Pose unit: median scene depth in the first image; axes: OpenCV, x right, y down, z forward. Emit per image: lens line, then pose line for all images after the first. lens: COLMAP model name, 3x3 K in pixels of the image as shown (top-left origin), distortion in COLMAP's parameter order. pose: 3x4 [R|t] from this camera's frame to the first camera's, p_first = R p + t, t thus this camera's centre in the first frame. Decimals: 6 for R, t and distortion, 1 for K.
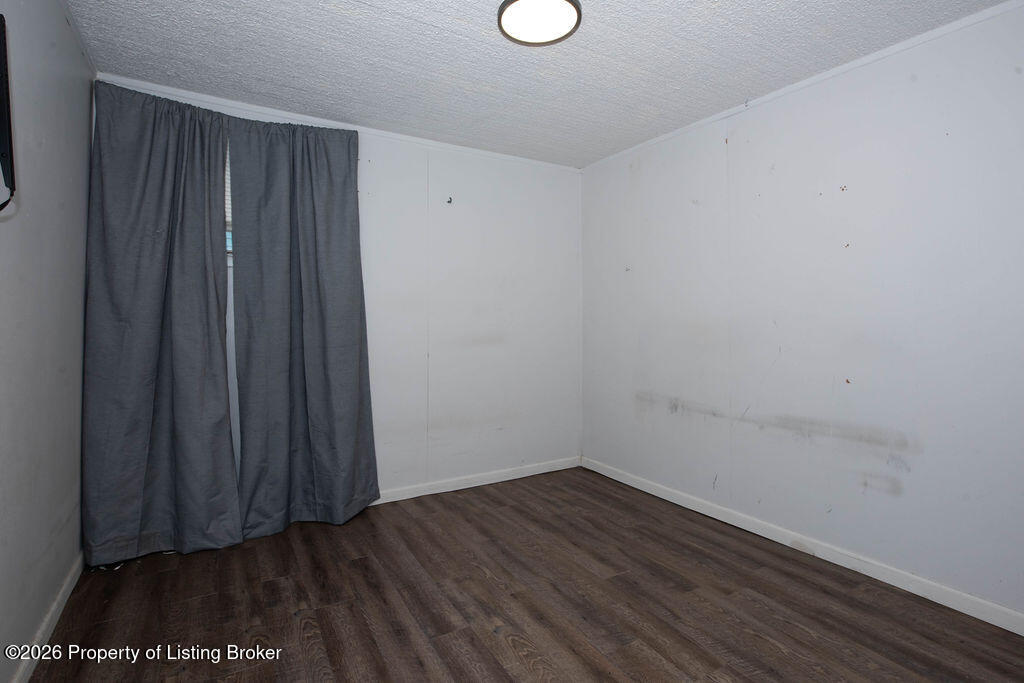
lens RADIAL K [[497.9, 0, 522.8], [0, 497.9, 311.9], [0, 0, 1]] dist [-0.001194, -0.001982]
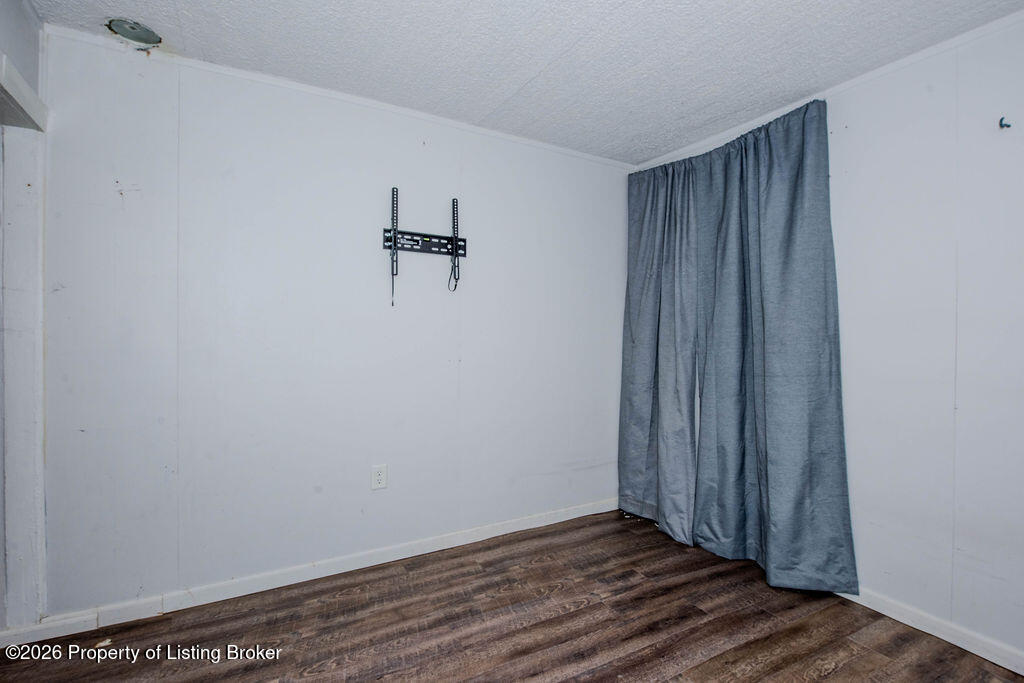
lens RADIAL K [[497.9, 0, 510.1], [0, 497.9, 342.5], [0, 0, 1]] dist [-0.001194, -0.001982]
pose [[-0.045874, 0.015789, -0.998822, 0.630355], [0.003438, 0.999872, 0.015648, -0.003321], [0.998941, -0.002716, -0.045923, 0.761875]]
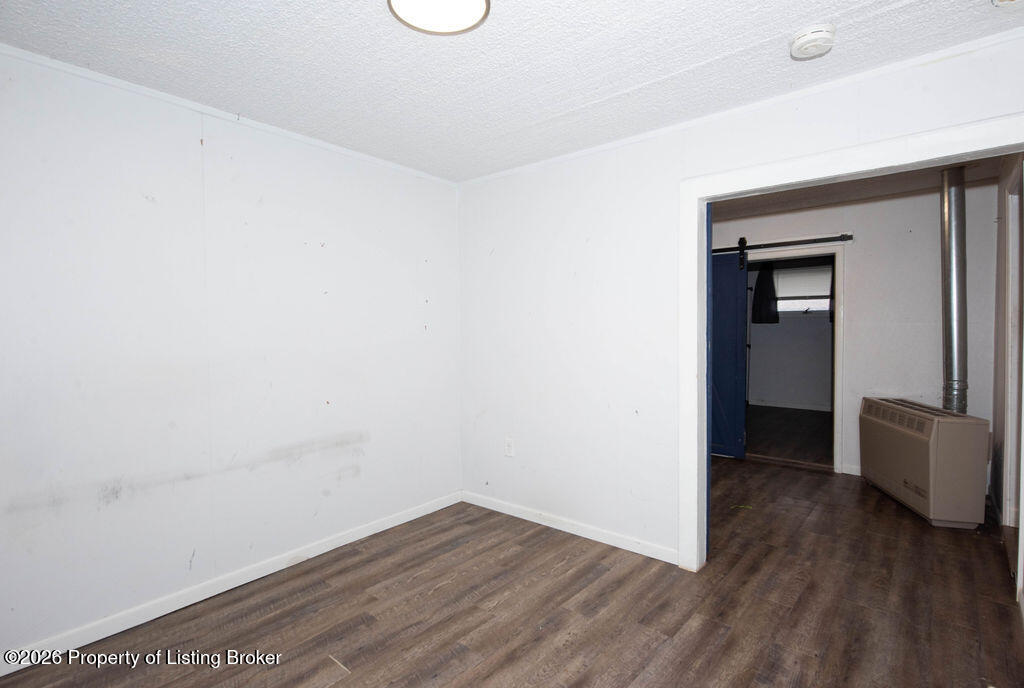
lens RADIAL K [[497.9, 0, 510.0], [0, 497.9, 340.1], [0, 0, 1]] dist [-0.001194, -0.001982]
pose [[-0.293674, -0.021086, 0.955673, -0.727889], [-0.003963, 0.999775, 0.020841, -0.048700], [-0.955897, 0.002333, -0.293692, 1.006272]]
